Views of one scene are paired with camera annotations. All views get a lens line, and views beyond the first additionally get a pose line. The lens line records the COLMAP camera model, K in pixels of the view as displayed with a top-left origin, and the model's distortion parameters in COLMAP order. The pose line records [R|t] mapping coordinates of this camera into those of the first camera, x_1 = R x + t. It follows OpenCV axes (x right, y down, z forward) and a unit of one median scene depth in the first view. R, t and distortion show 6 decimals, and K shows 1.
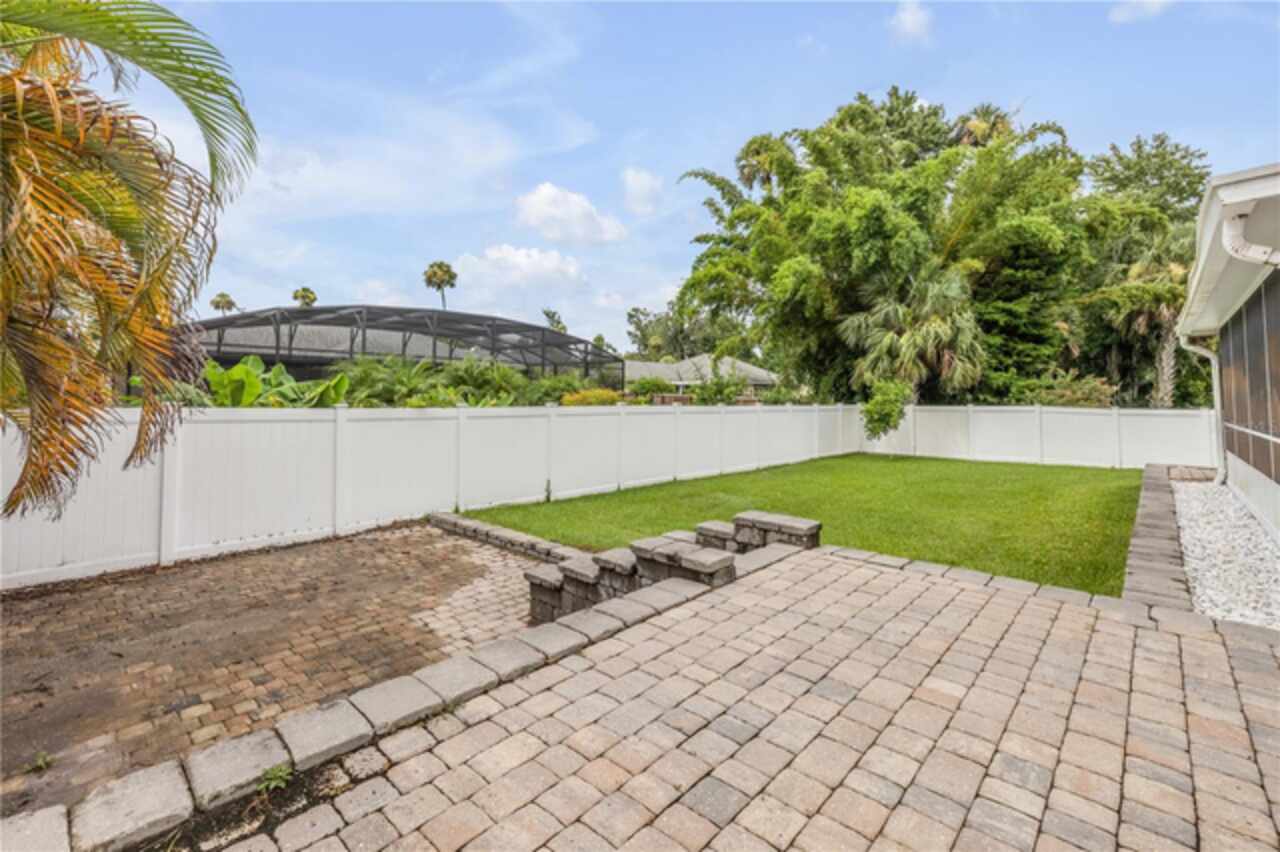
lens RADIAL K [[549.5, 0, 638.9], [0, 549.5, 418.5], [0, 0, 1]] dist [-0.002290, 0.000592]
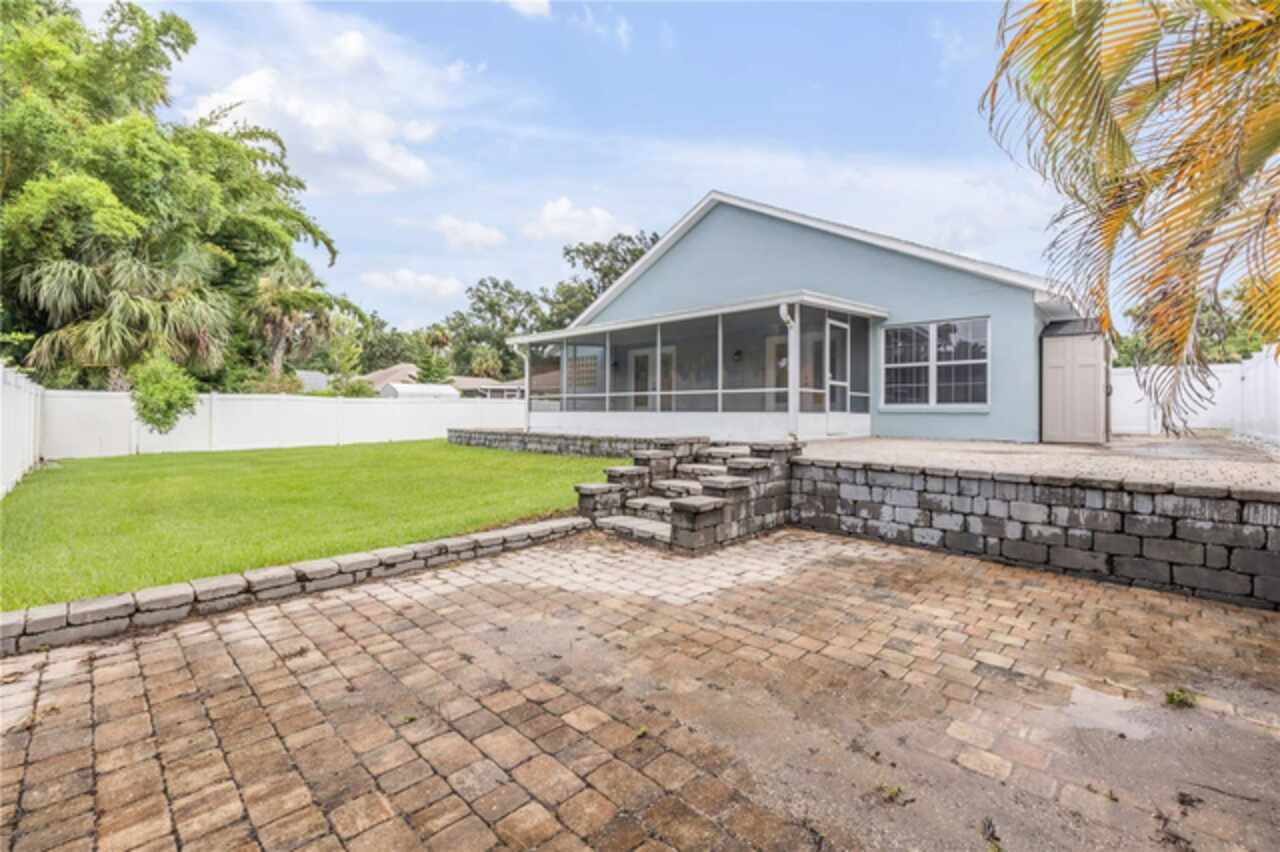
lens RADIAL K [[549.5, 0, 638.9], [0, 549.5, 418.5], [0, 0, 1]] dist [-0.002290, 0.000592]
pose [[0.028356, -0.008325, 0.999563, -0.275926], [0.030839, 0.999497, 0.007450, 0.028593], [-0.999122, 0.030615, 0.028599, 0.253719]]
